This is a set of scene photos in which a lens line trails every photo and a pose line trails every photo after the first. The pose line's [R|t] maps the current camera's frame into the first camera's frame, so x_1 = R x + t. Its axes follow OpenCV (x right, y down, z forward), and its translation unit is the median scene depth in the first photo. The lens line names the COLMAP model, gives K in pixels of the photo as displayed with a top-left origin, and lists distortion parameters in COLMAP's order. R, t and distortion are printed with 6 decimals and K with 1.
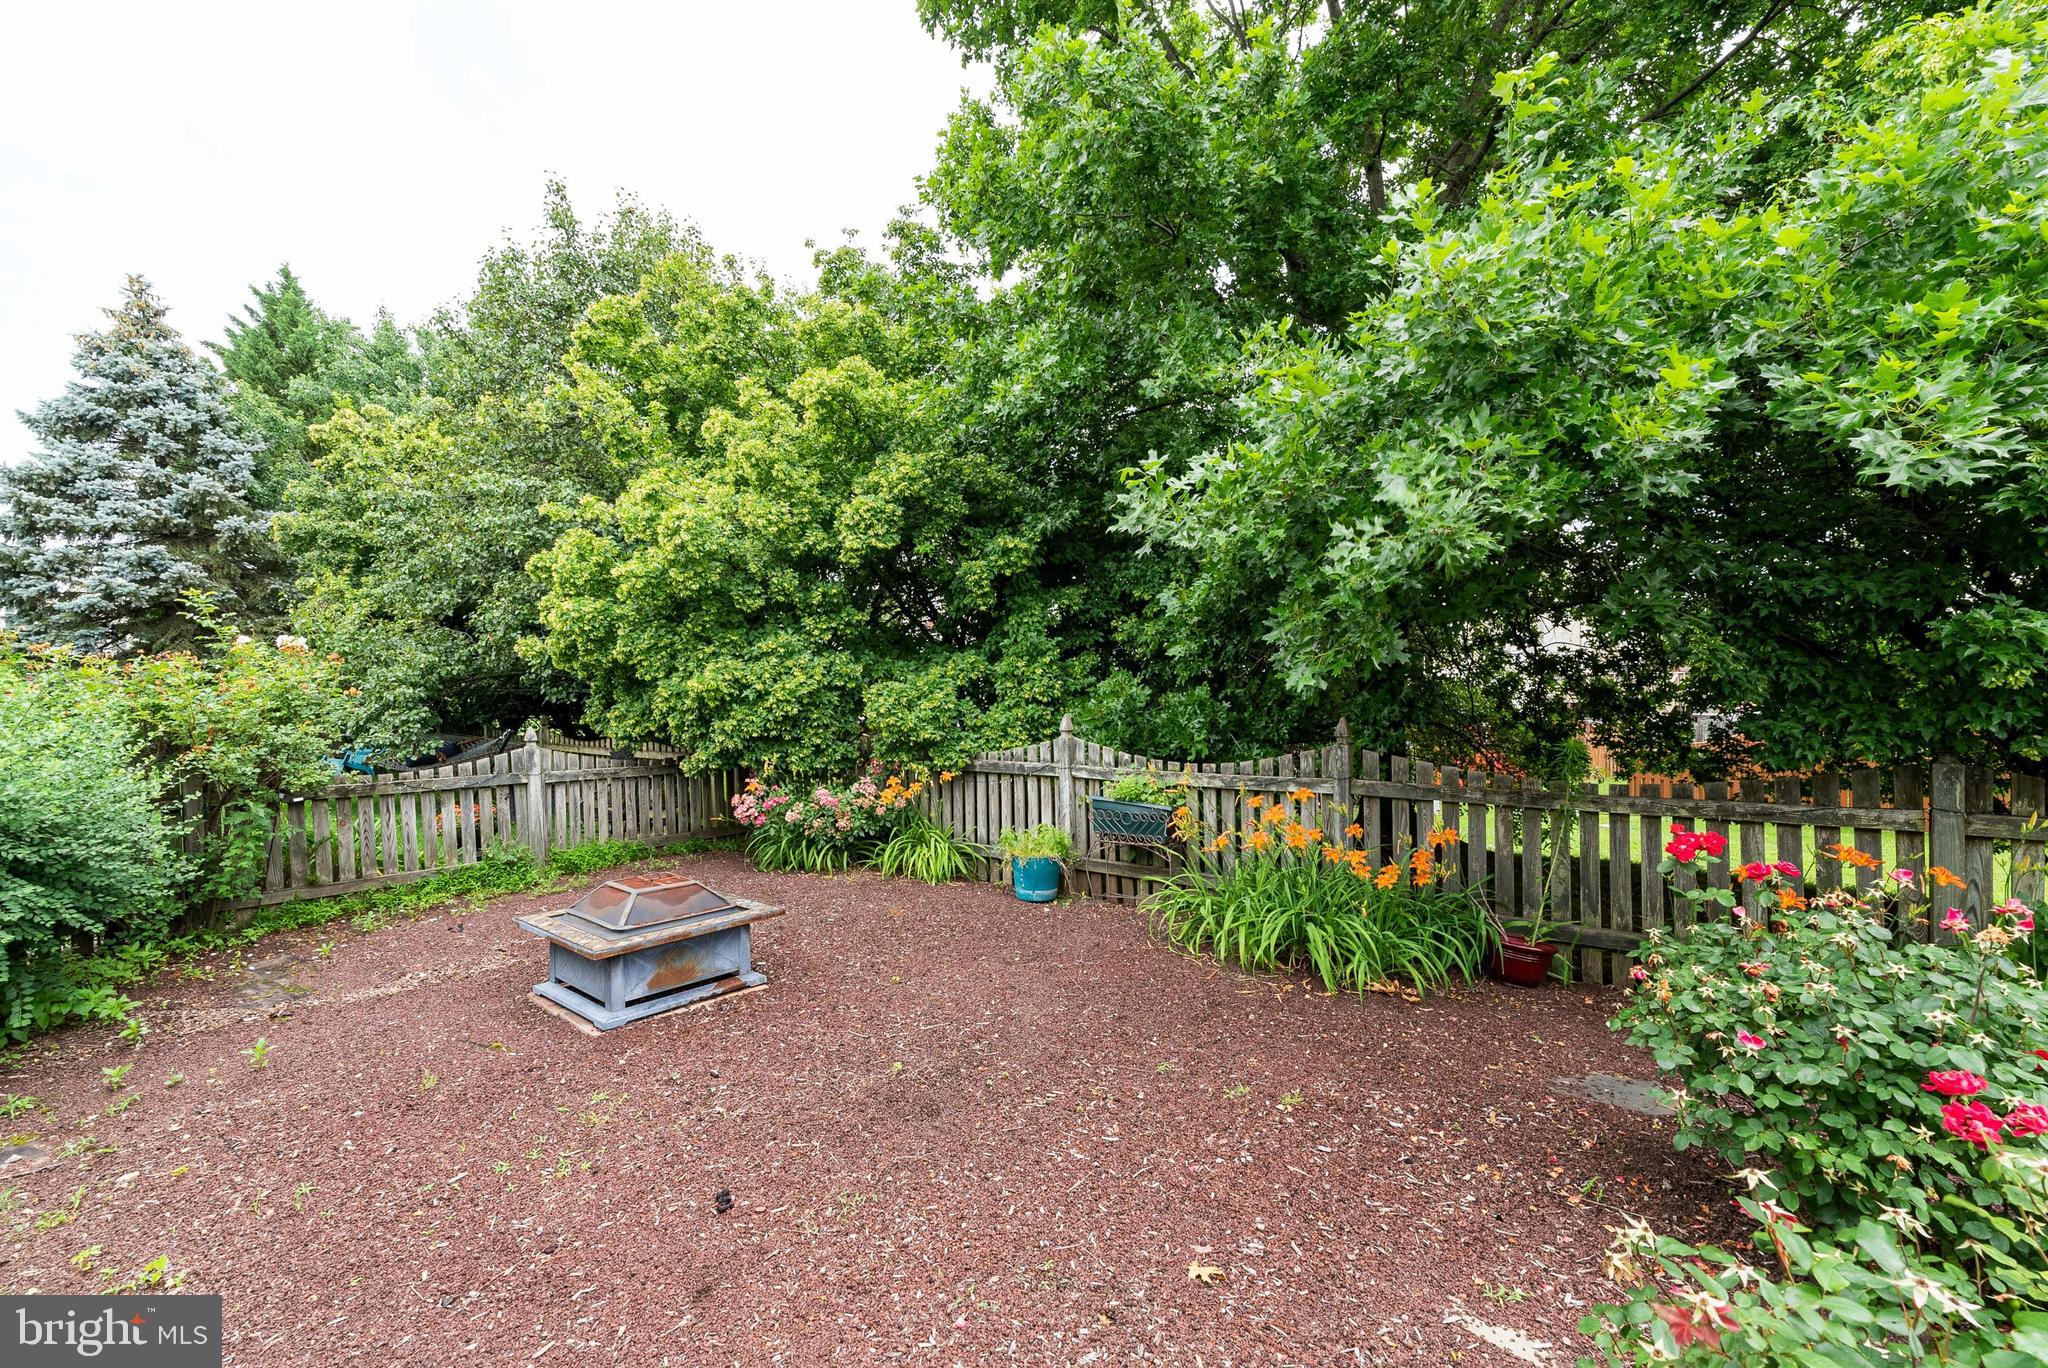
lens RADIAL K [[834.0, 0, 1023.3], [0, 834.0, 689.8], [0, 0, 1]] dist [-0.000457, -0.000018]
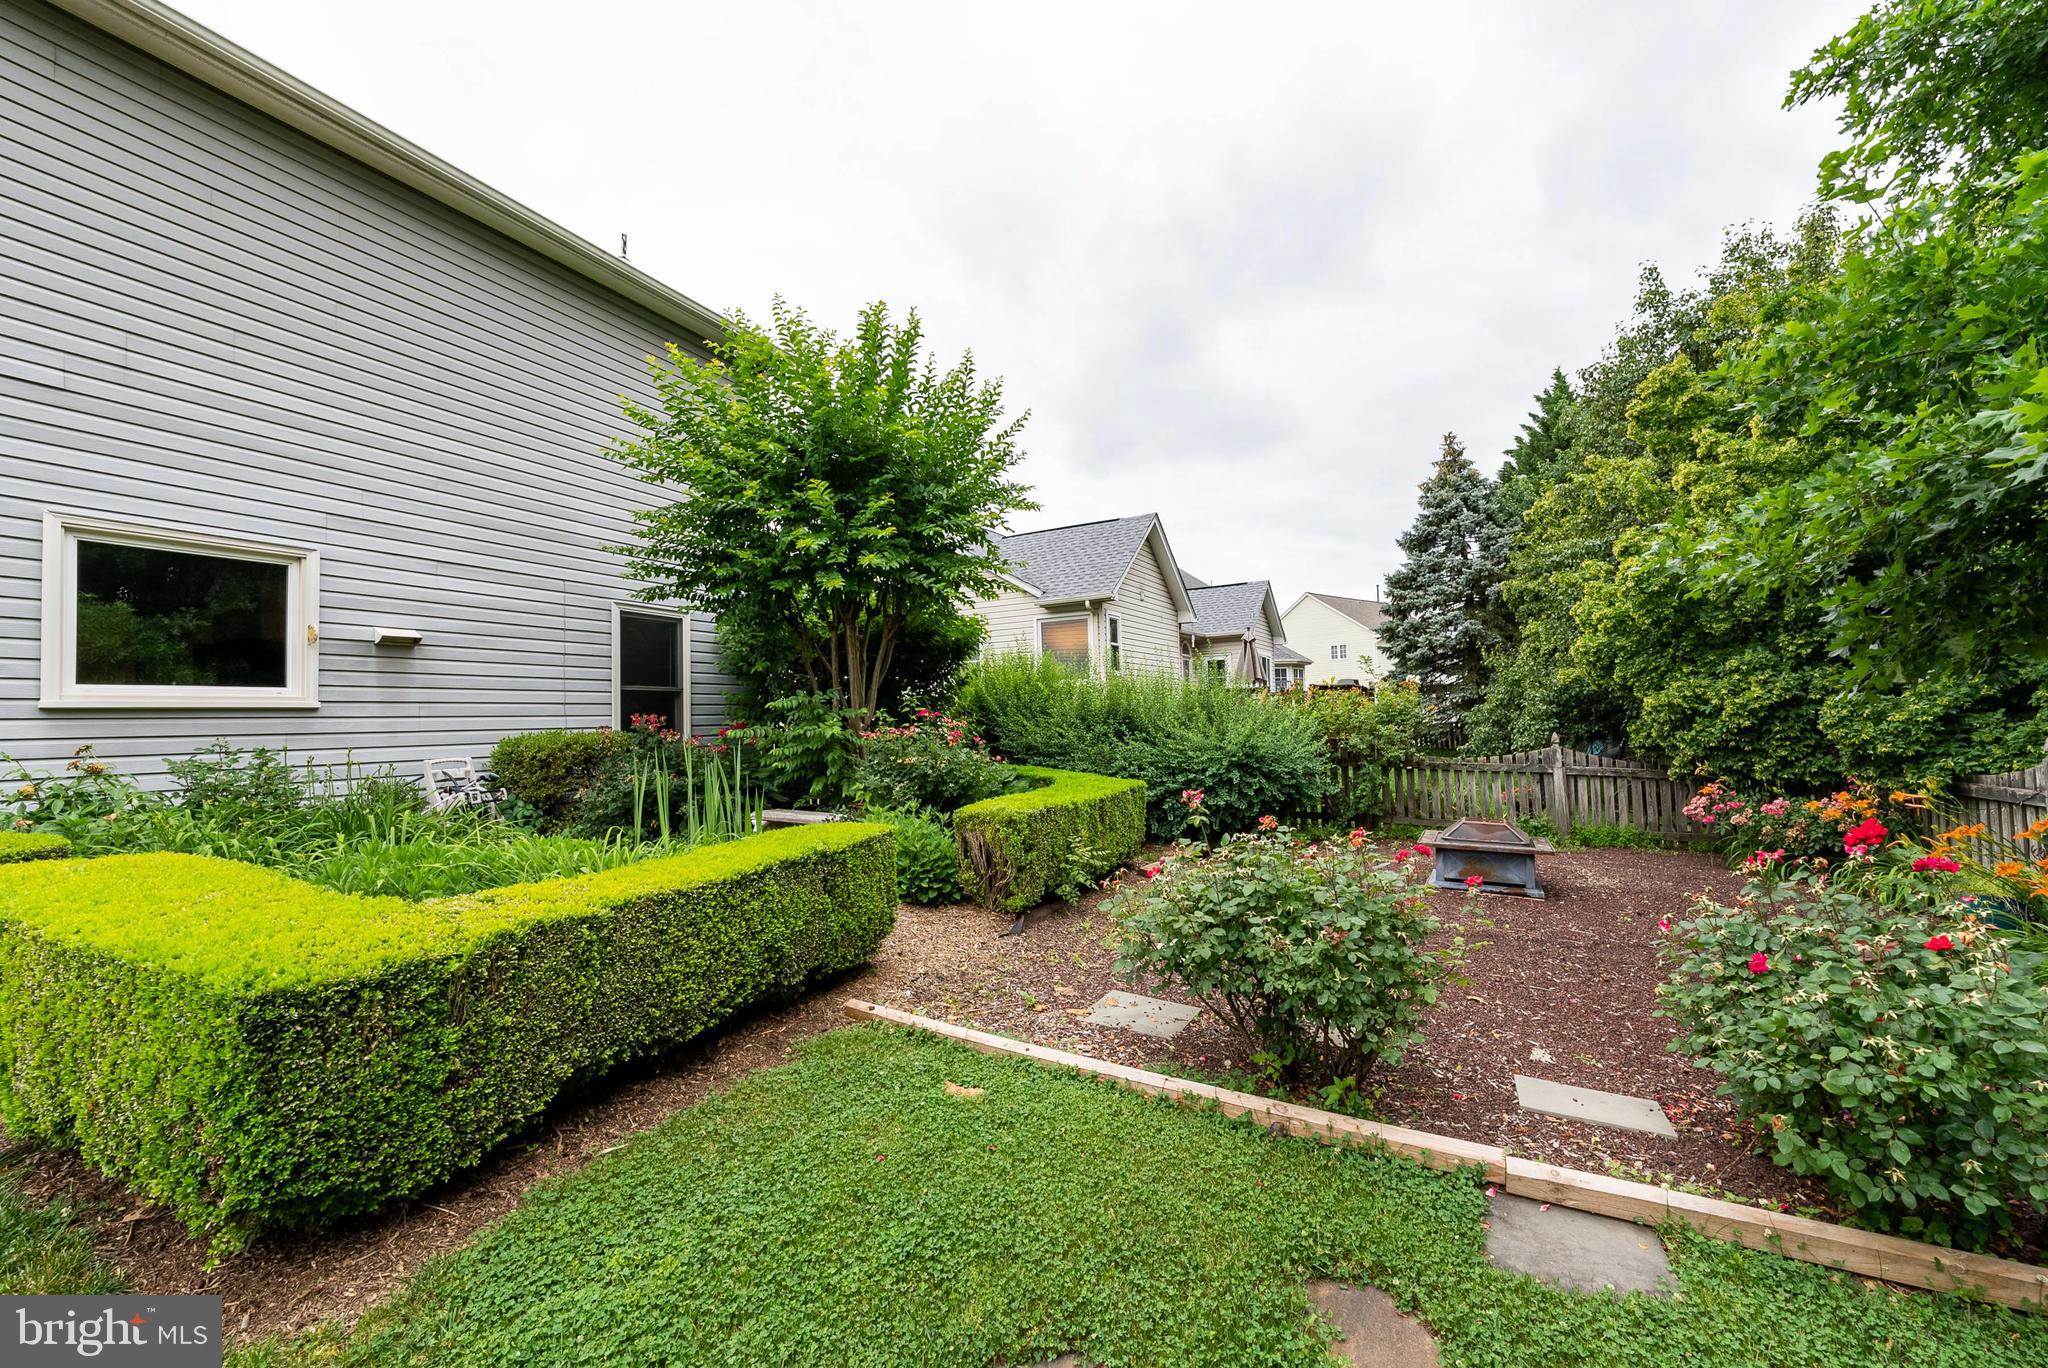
lens RADIAL K [[834.0, 0, 1023.3], [0, 834.0, 689.8], [0, 0, 1]] dist [-0.000457, -0.000018]
pose [[0.198691, -0.024708, -0.979751, 0.577854], [0.005638, 0.999694, -0.024068, 0.001893], [0.980046, -0.000741, 0.198769, -0.132820]]
